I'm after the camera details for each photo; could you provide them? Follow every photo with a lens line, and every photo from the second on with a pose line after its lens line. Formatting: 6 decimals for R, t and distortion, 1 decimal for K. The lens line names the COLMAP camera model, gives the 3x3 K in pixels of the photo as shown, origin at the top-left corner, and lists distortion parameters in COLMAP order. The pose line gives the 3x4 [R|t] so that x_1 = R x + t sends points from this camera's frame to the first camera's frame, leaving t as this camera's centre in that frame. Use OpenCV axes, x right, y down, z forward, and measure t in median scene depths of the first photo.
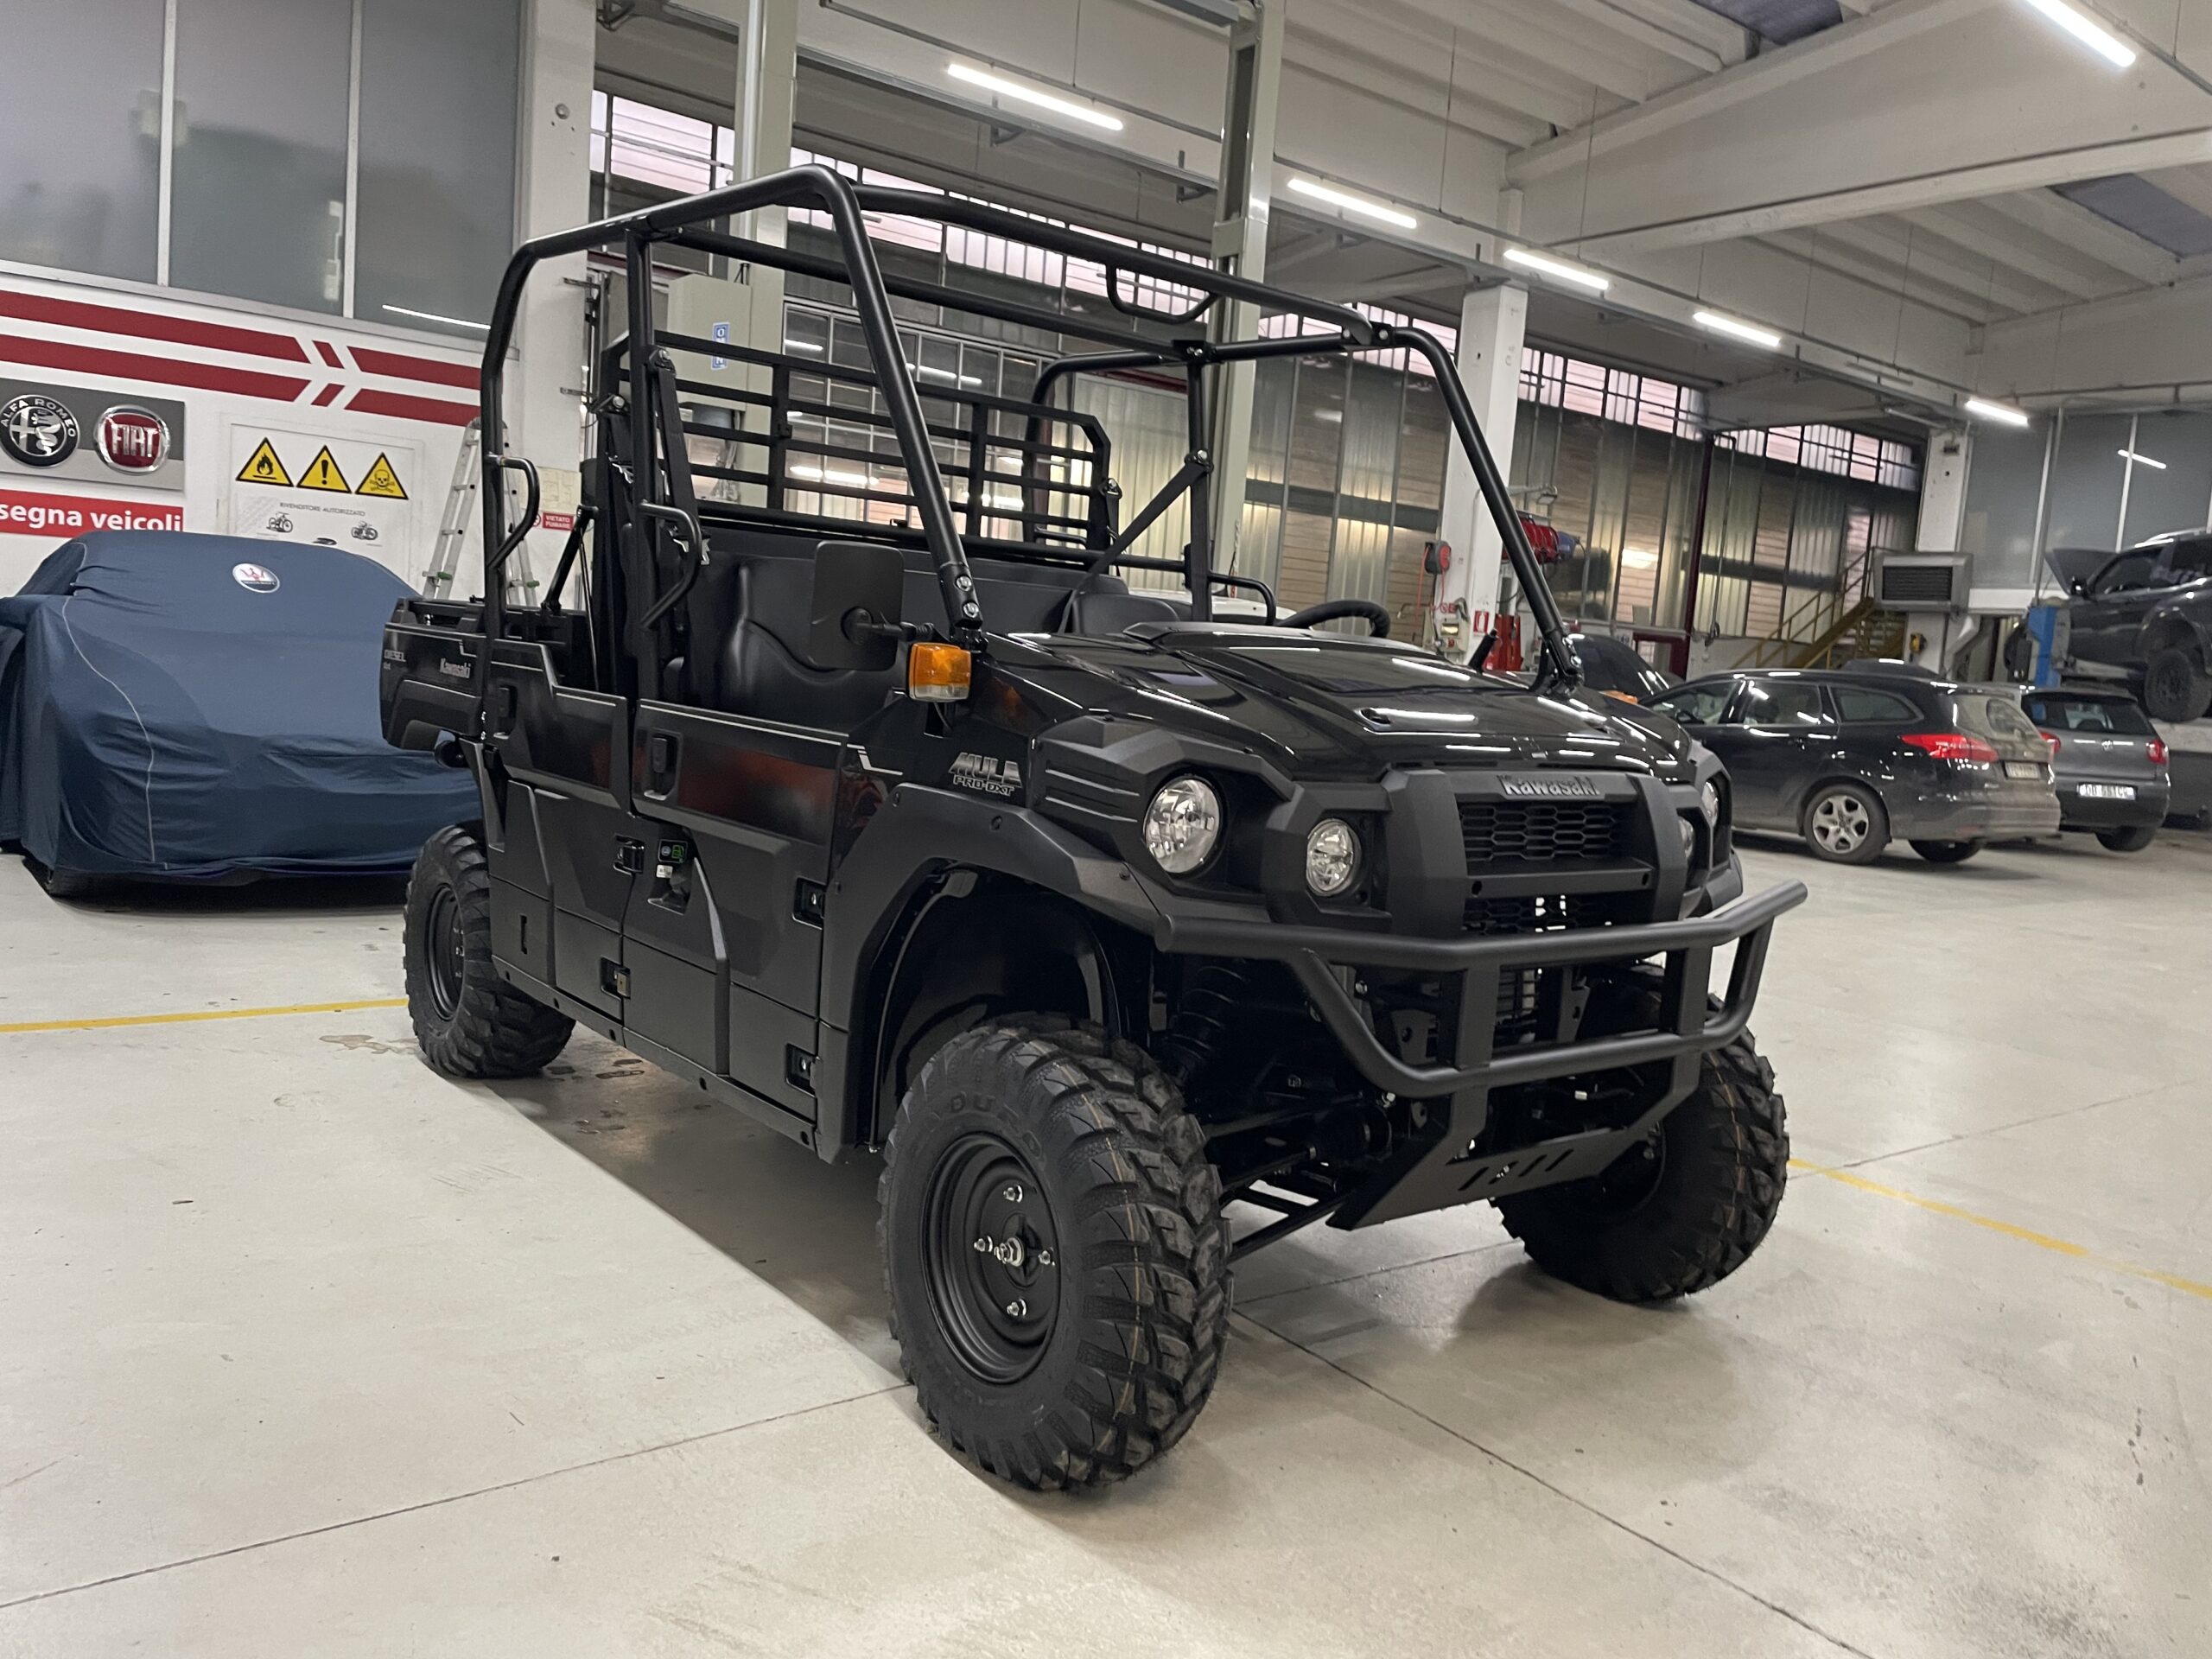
lens RADIAL K [[1637.7, 0, 1070.8], [0, 1637.7, 829.8], [0, 0, 1]] dist [0.068208, -0.086509]
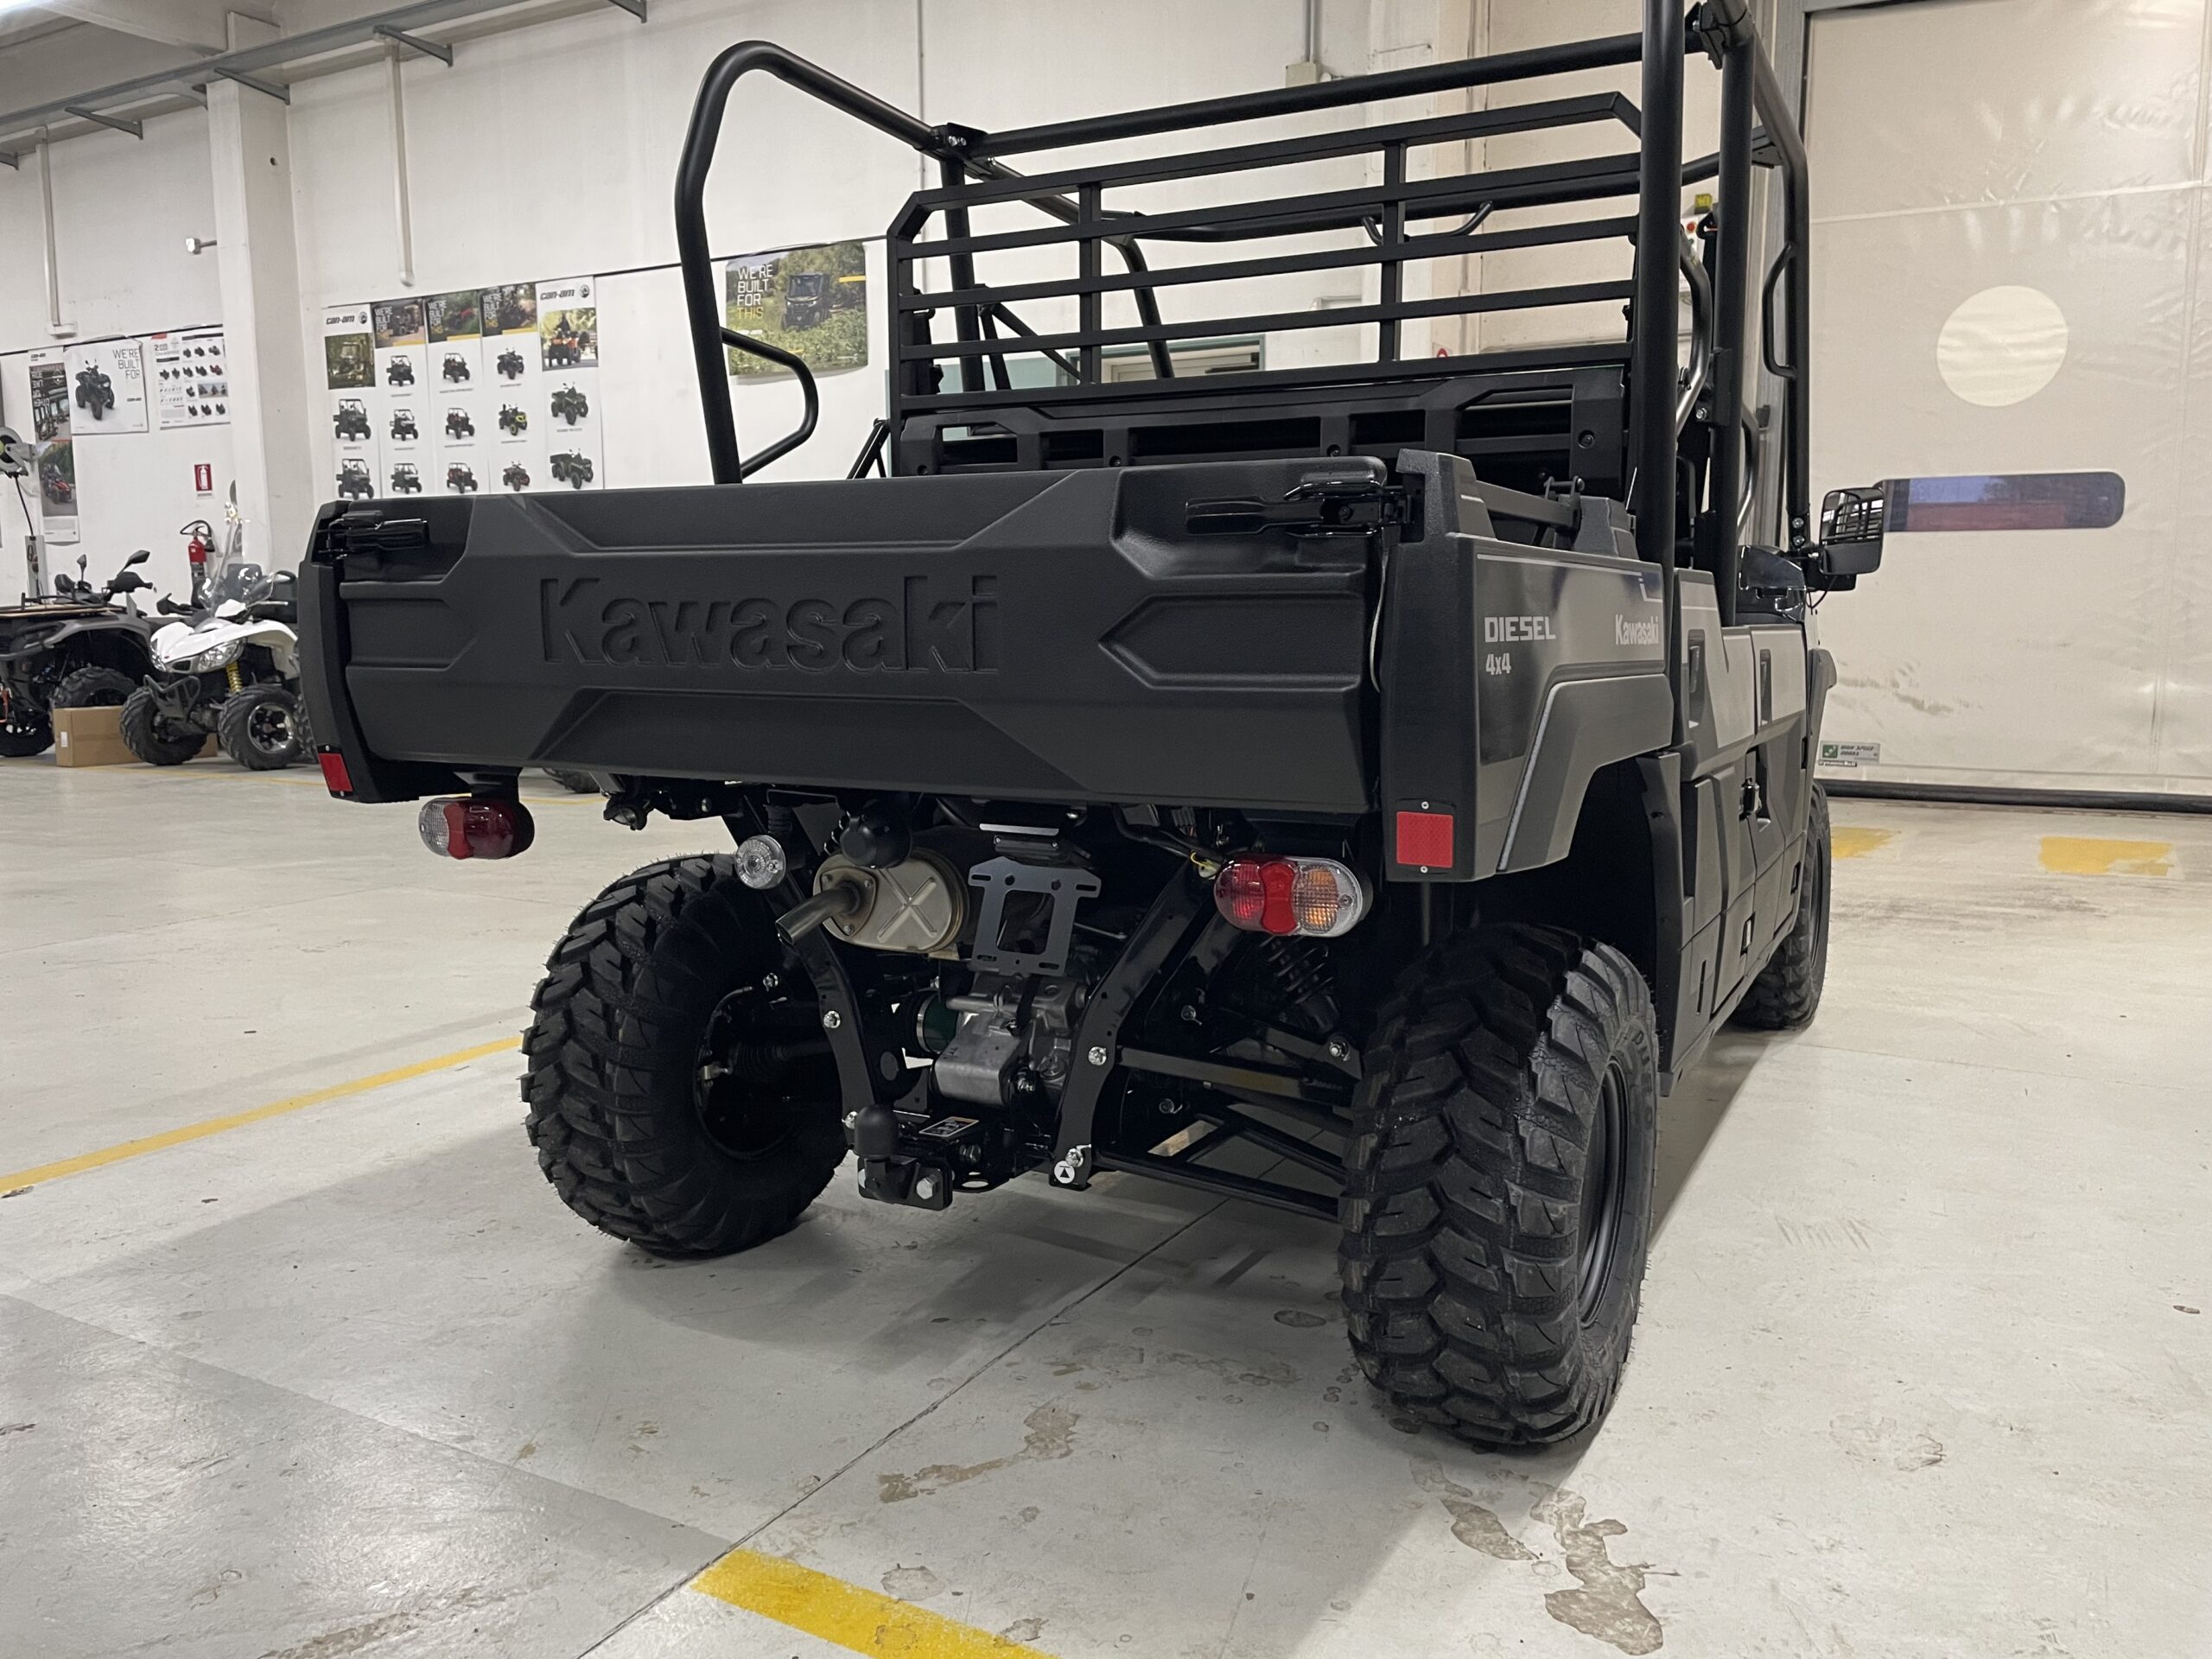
lens RADIAL K [[1667.3, 0, 1113.4], [0, 1667.3, 867.6], [0, 0, 1]] dist [0.064505, -0.103691]
pose [[-0.398718, -0.206861, 0.893439, -0.117203], [0.063702, 0.965627, 0.252003, -0.024931], [-0.914859, 0.157392, -0.371835, 0.202220]]
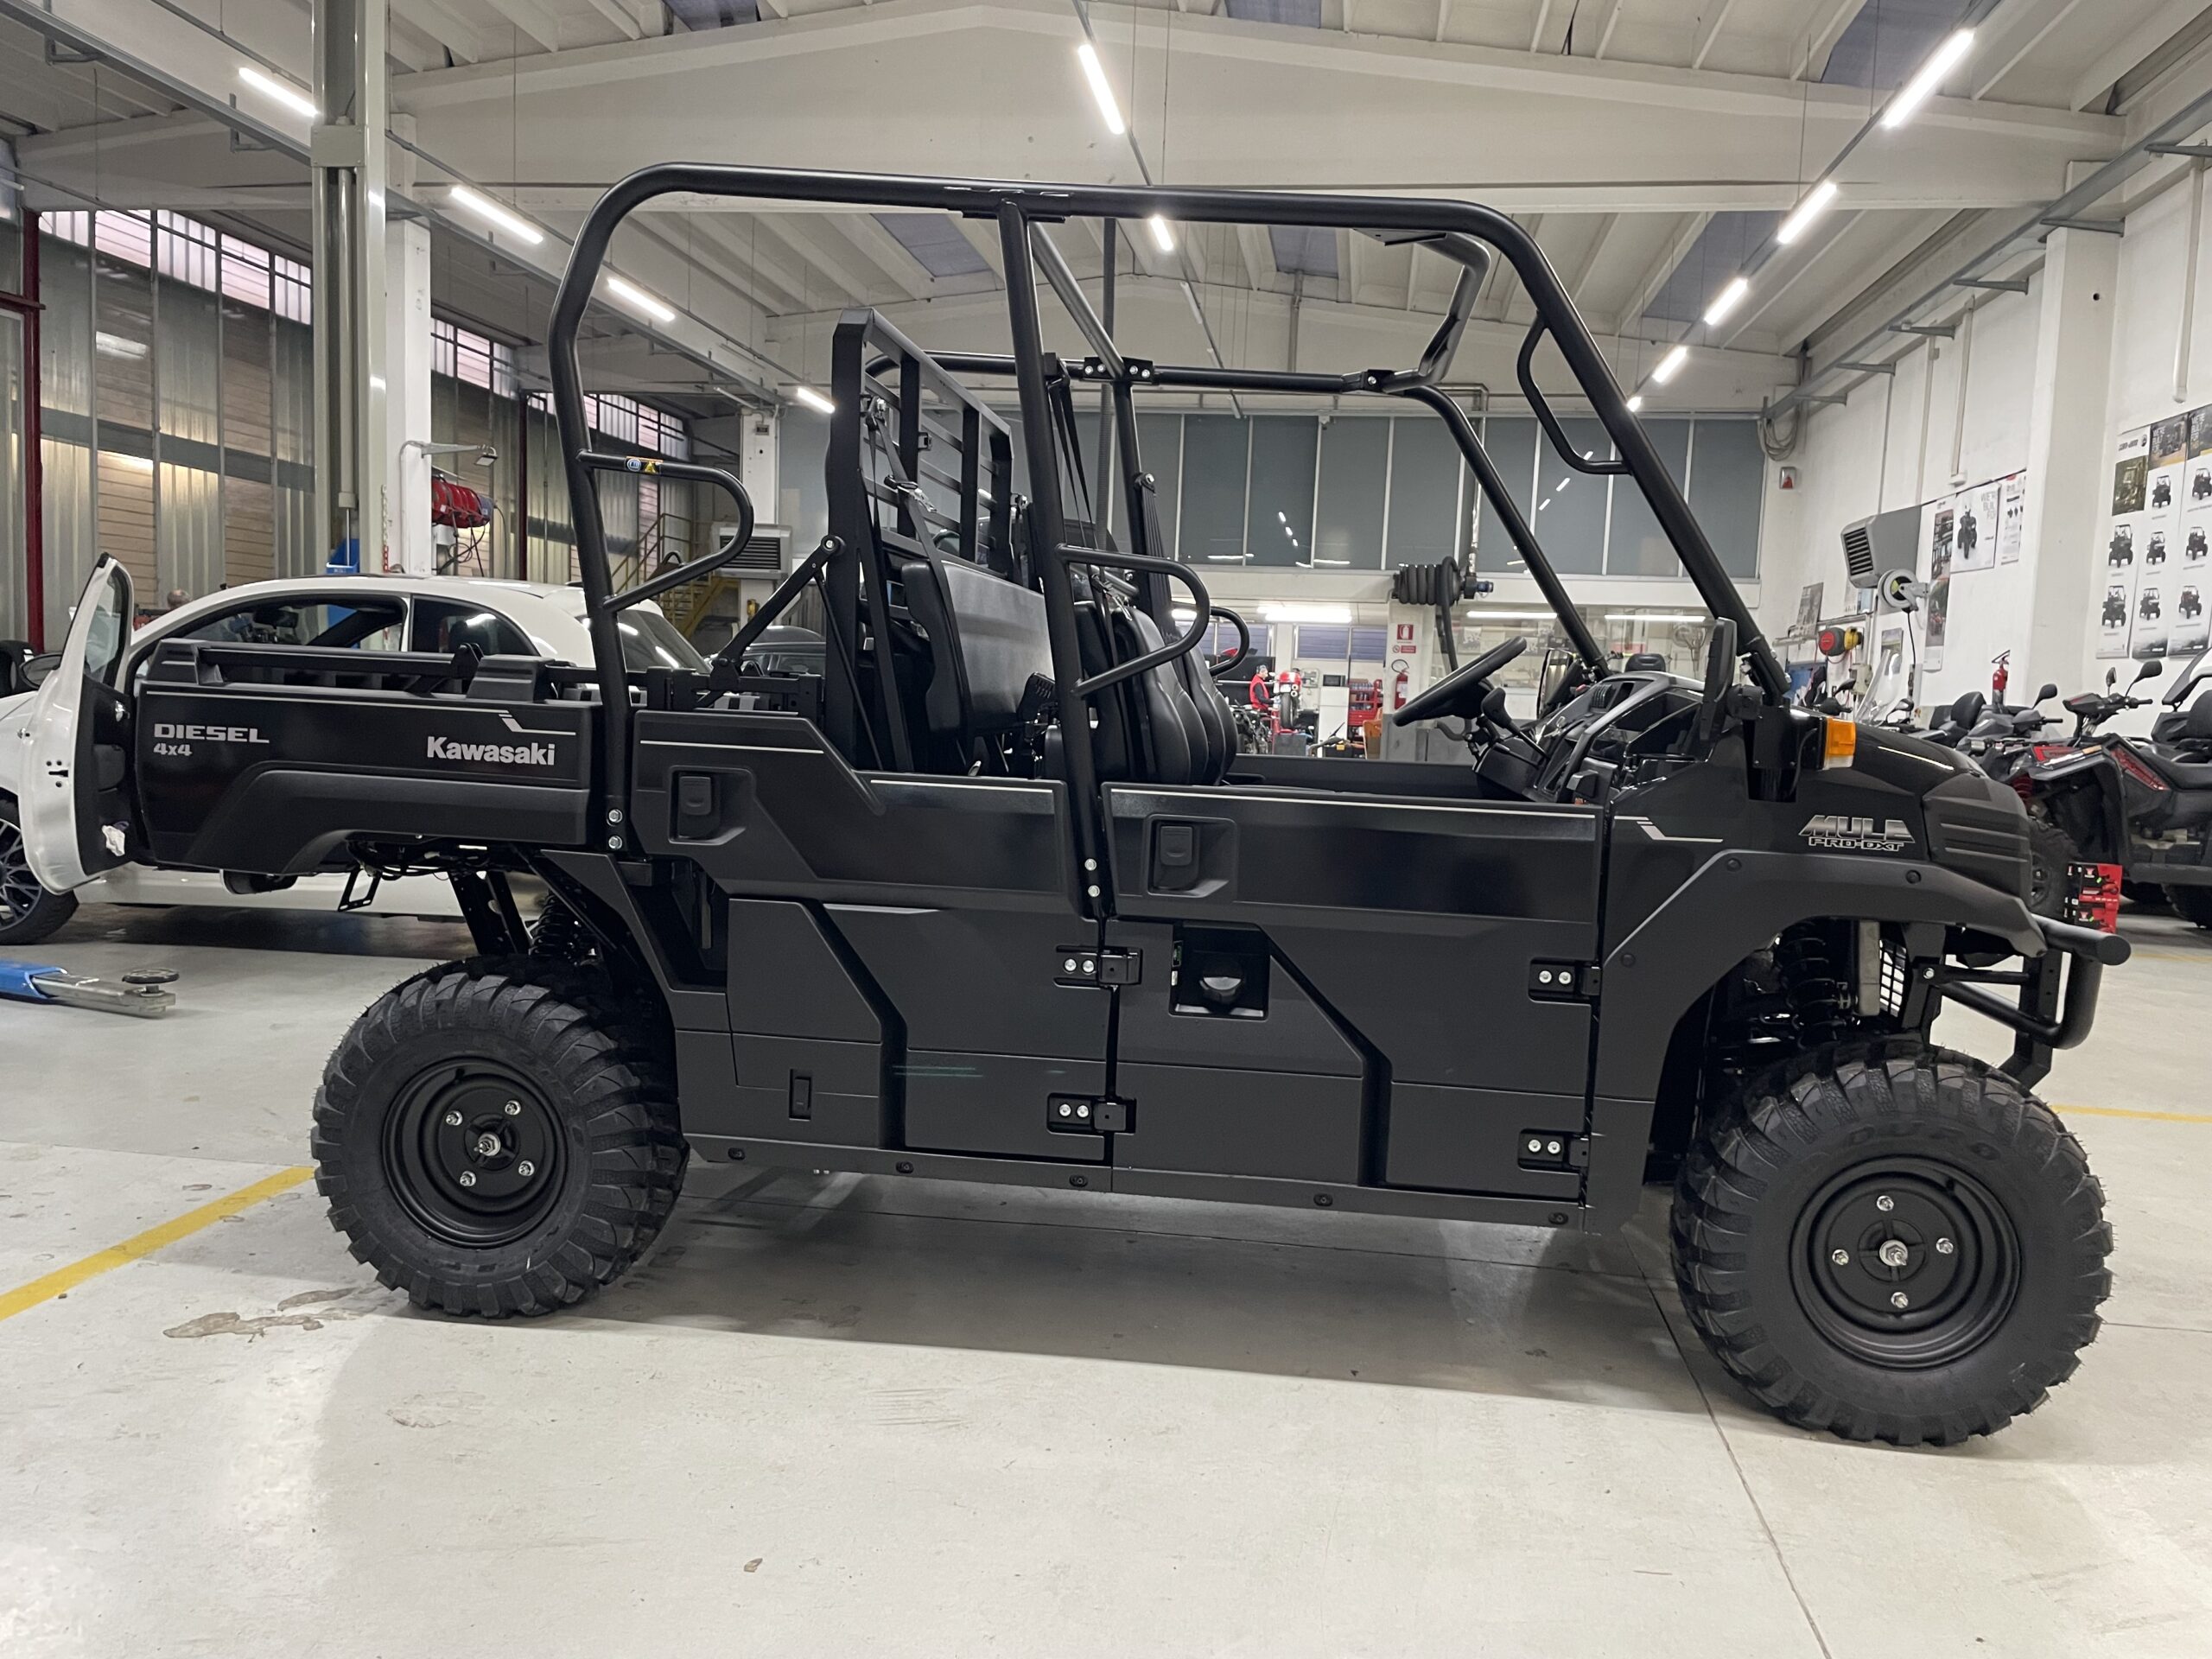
lens RADIAL K [[1667.3, 0, 1113.4], [0, 1667.3, 867.6], [0, 0, 1]] dist [0.064505, -0.103691]
pose [[0.716532, -0.115880, 0.687861, -0.101853], [0.083905, 0.993263, 0.079927, -0.012294], [-0.692489, 0.000445, 0.721428, 0.046002]]
